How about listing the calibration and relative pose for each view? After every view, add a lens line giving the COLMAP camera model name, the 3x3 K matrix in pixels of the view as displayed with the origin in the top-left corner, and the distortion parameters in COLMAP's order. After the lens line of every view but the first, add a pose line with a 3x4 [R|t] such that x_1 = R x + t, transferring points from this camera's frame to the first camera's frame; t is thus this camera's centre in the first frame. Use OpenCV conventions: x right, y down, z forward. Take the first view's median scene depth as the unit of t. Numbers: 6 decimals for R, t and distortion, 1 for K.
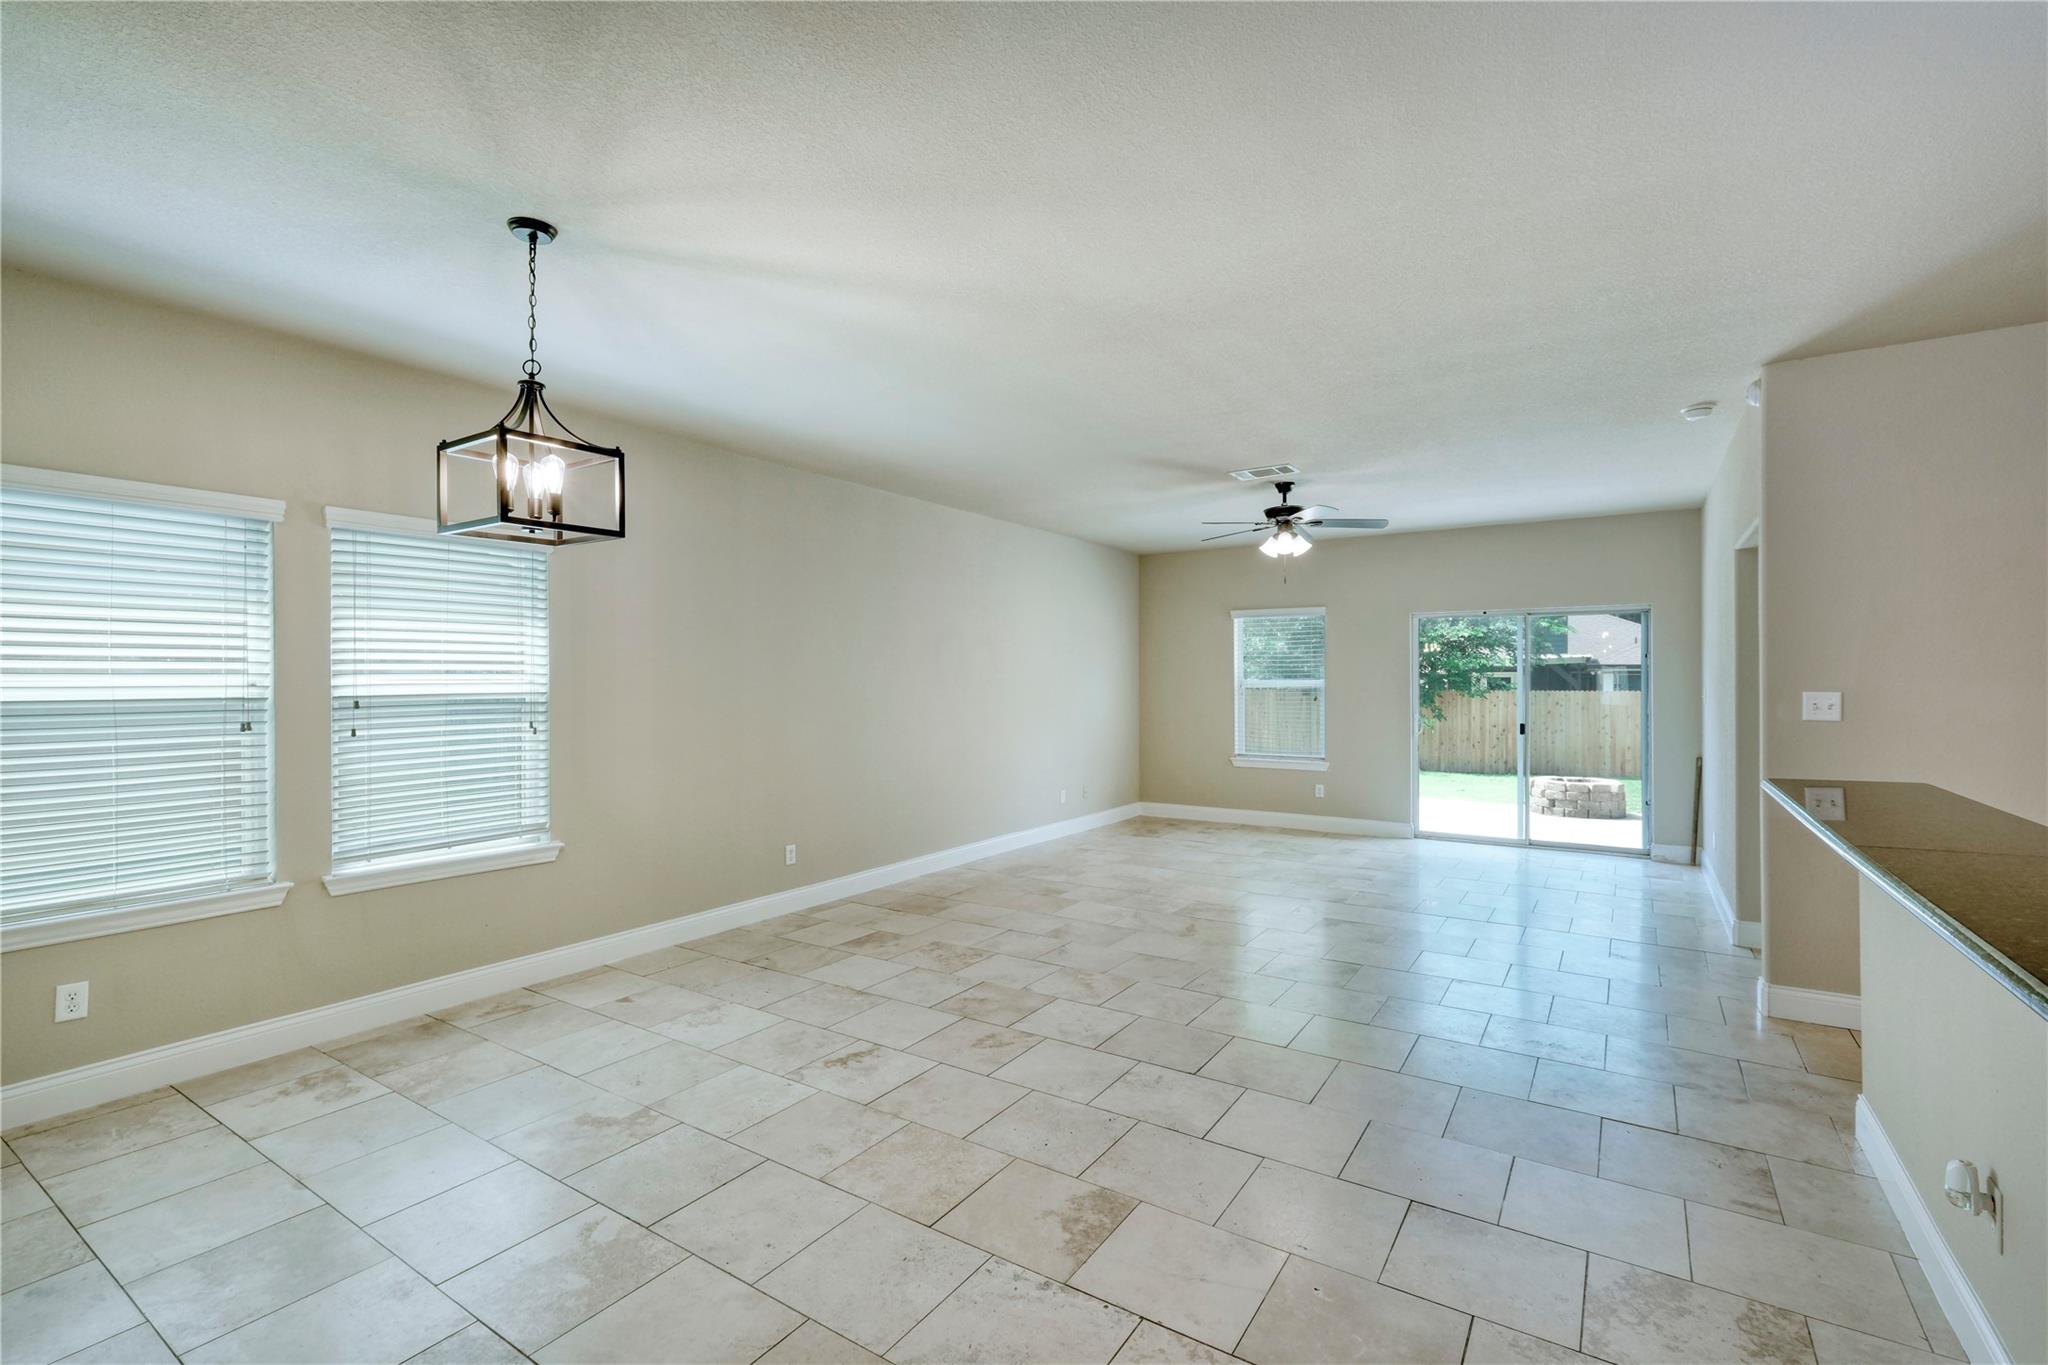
lens RADIAL K [[908.1, 0, 1021.2], [0, 908.1, 680.5], [0, 0, 1]] dist [0.004378, -0.000394]
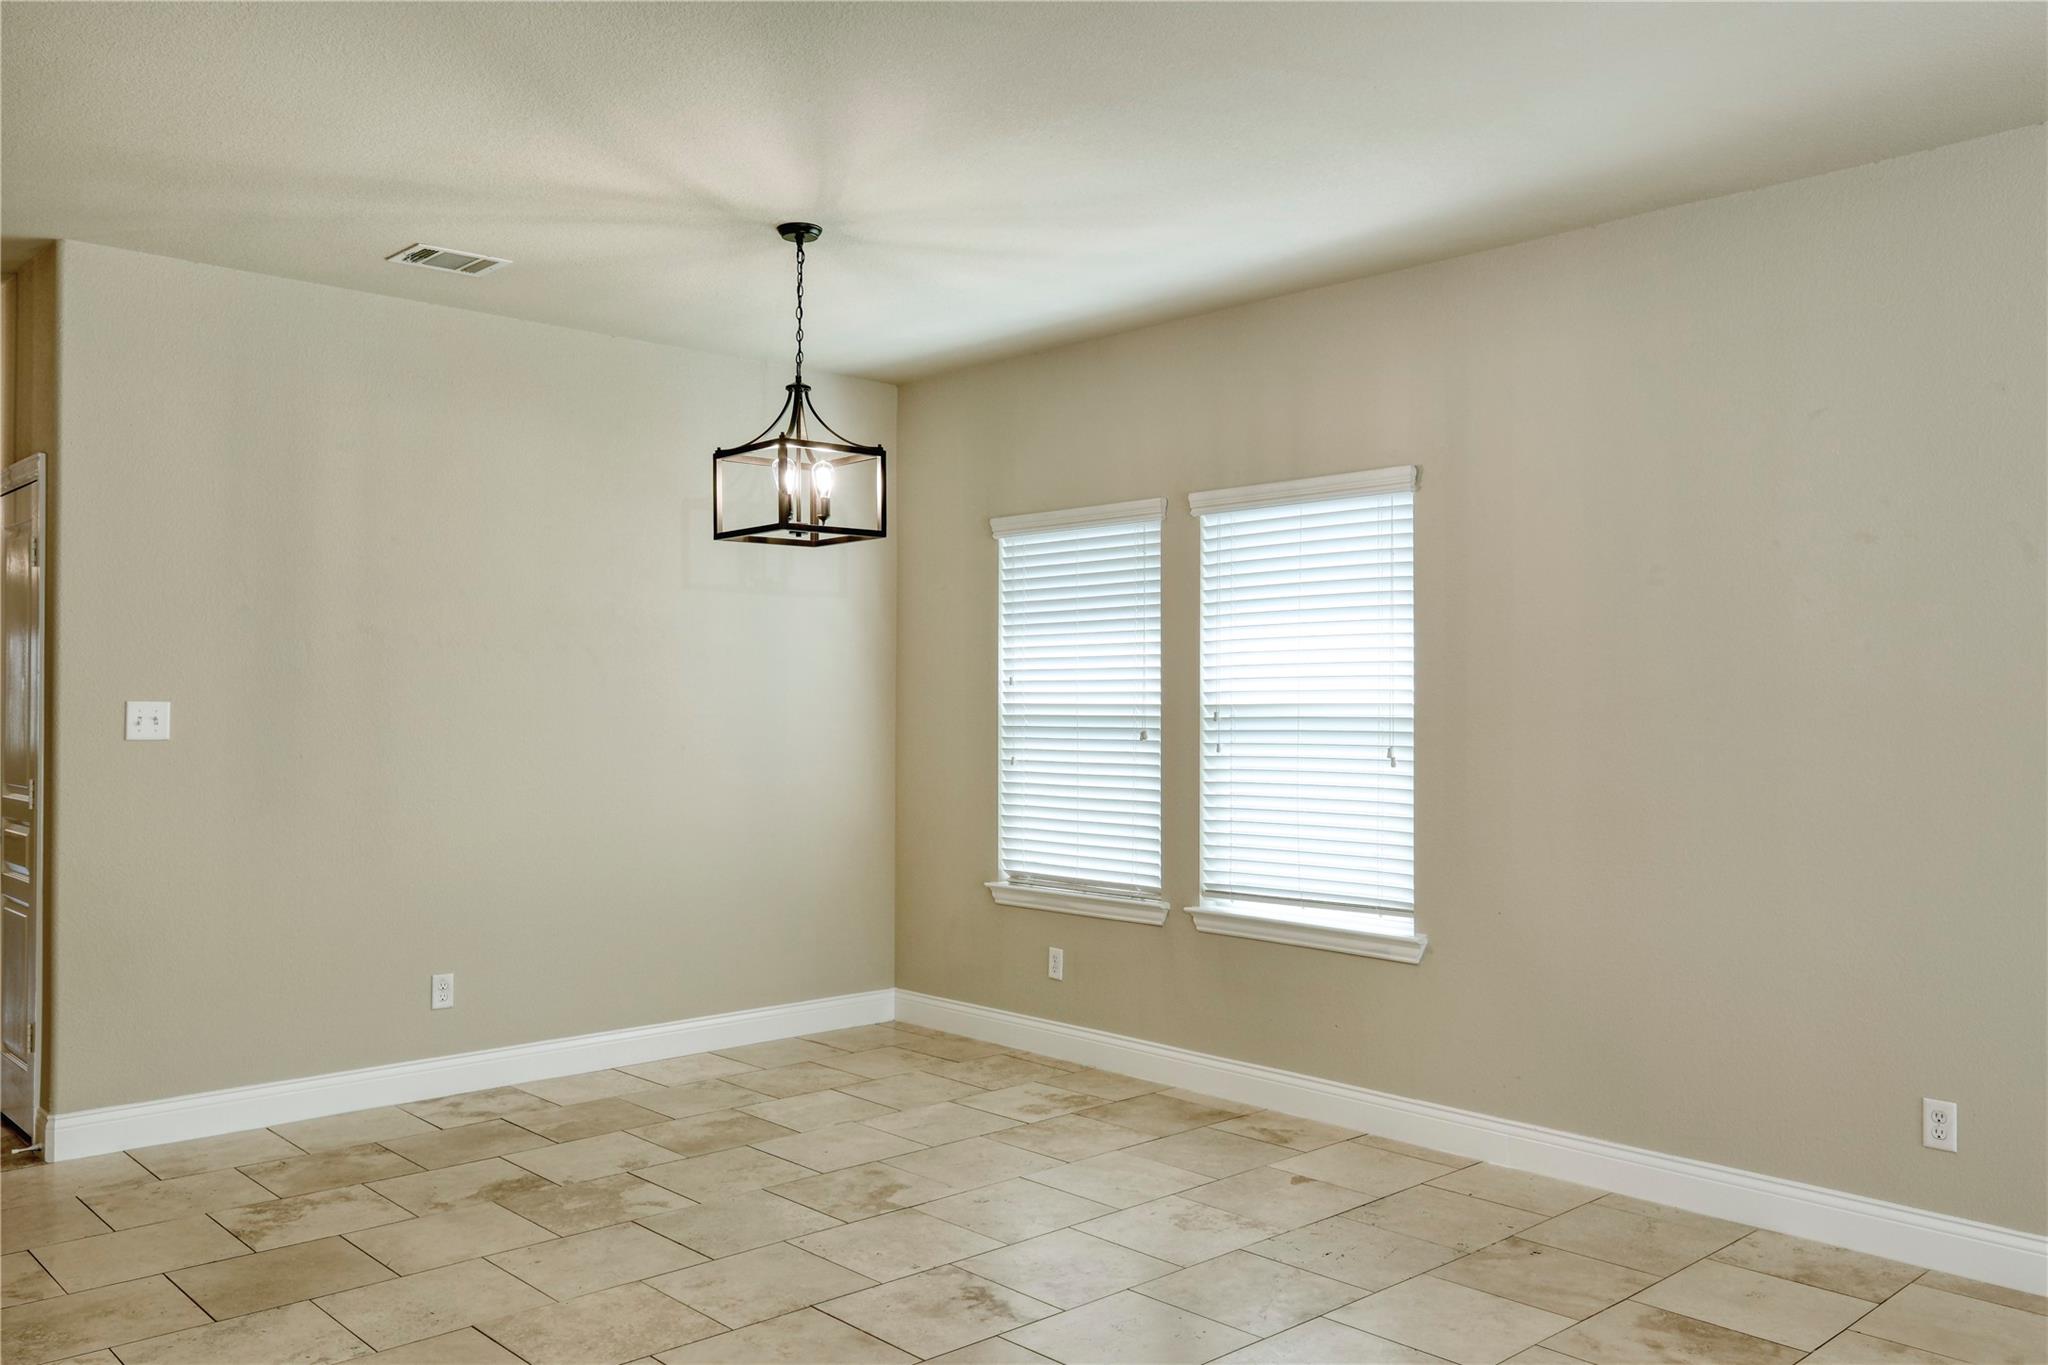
lens RADIAL K [[1587.5, 0, 1024.0], [0, 1587.5, 681.4], [0, 0, 1]] dist [0.010064, 0.001294]
pose [[-0.229775, -0.012292, -0.973166, 0.733053], [-0.001542, 0.999924, -0.012265, 0.011915], [0.973243, -0.001317, -0.229776, 1.099299]]
